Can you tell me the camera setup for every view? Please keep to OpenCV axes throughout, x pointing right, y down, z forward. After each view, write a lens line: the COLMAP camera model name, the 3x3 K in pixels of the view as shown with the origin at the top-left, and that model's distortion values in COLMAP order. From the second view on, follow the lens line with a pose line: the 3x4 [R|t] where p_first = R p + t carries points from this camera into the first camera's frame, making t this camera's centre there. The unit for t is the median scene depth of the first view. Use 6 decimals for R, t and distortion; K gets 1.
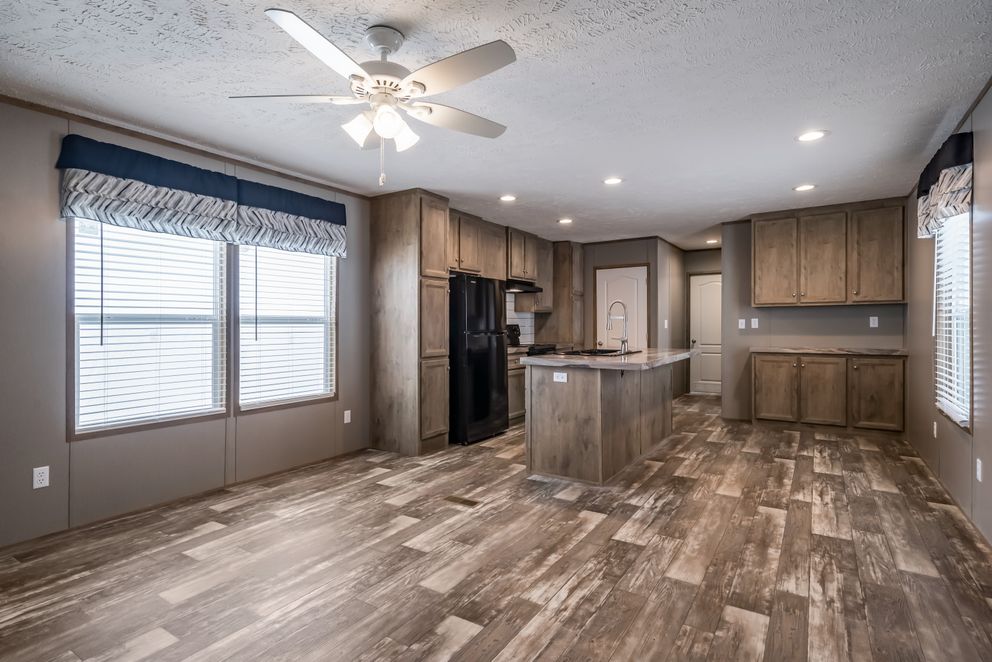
lens RADIAL K [[522.0, 0, 462.1], [0, 522.0, 330.1], [0, 0, 1]] dist [0.001298, 0.004477]
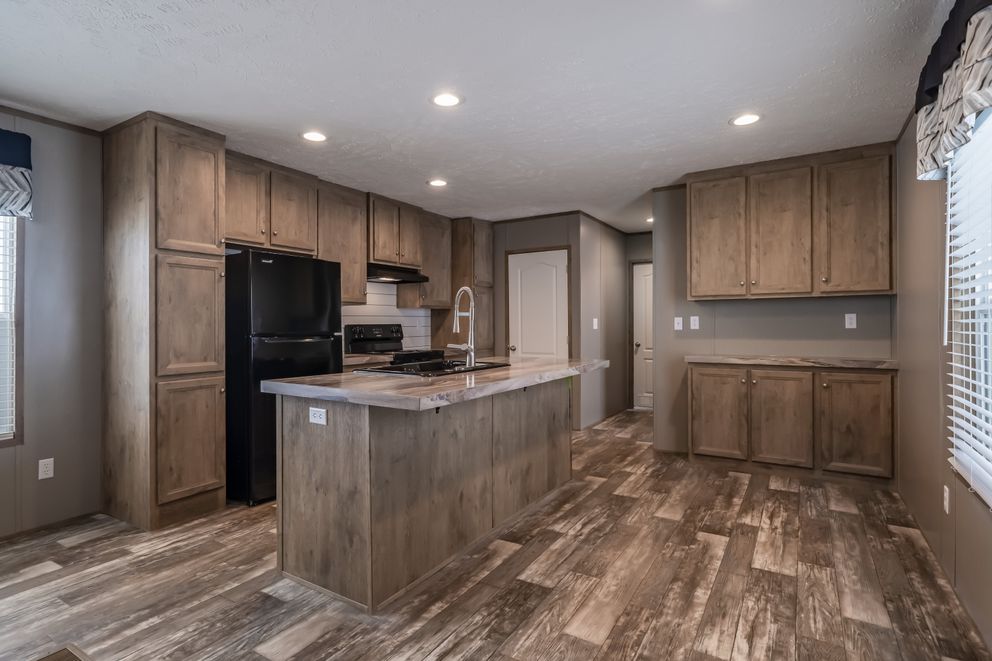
lens RADIAL K [[522.0, 0, 466.5], [0, 522.0, 324.3], [0, 0, 1]] dist [0.001298, 0.004477]
pose [[0.999708, 0.000438, 0.024170, 0.260419], [-0.000219, 0.999959, -0.009061, -0.005066], [-0.024173, 0.009053, 0.999667, 0.317016]]
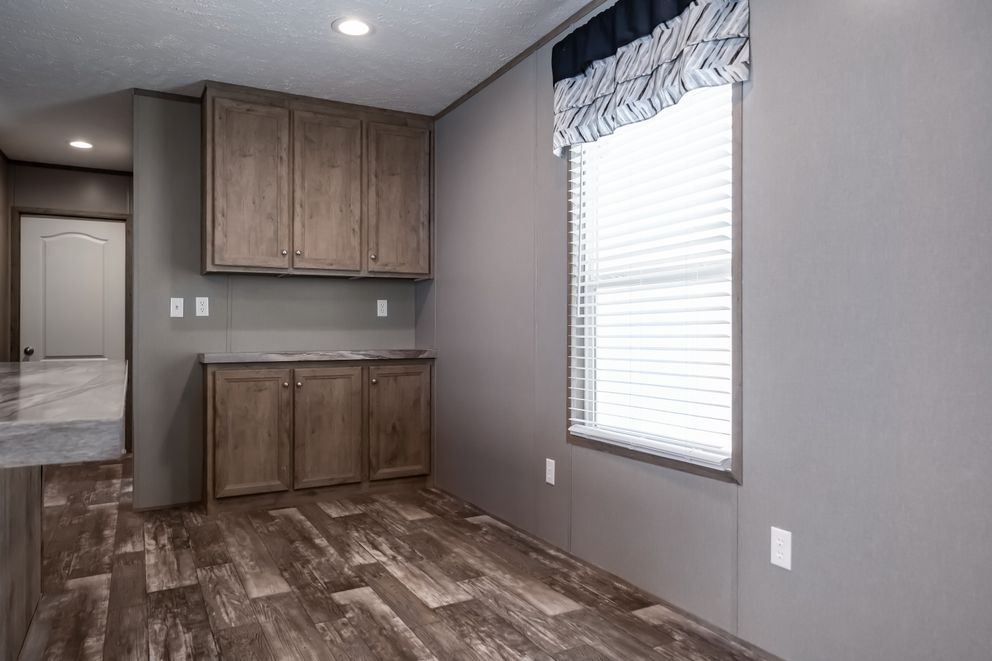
lens RADIAL K [[680.4, 0, 506.6], [0, 680.4, 327.4], [0, 0, 1]] dist [0.047005, -0.018224]
pose [[0.446094, 0.012952, 0.894892, 0.121654], [0.010850, 0.999744, -0.019878, 0.027900], [-0.894920, 0.018577, 0.445839, 0.533011]]
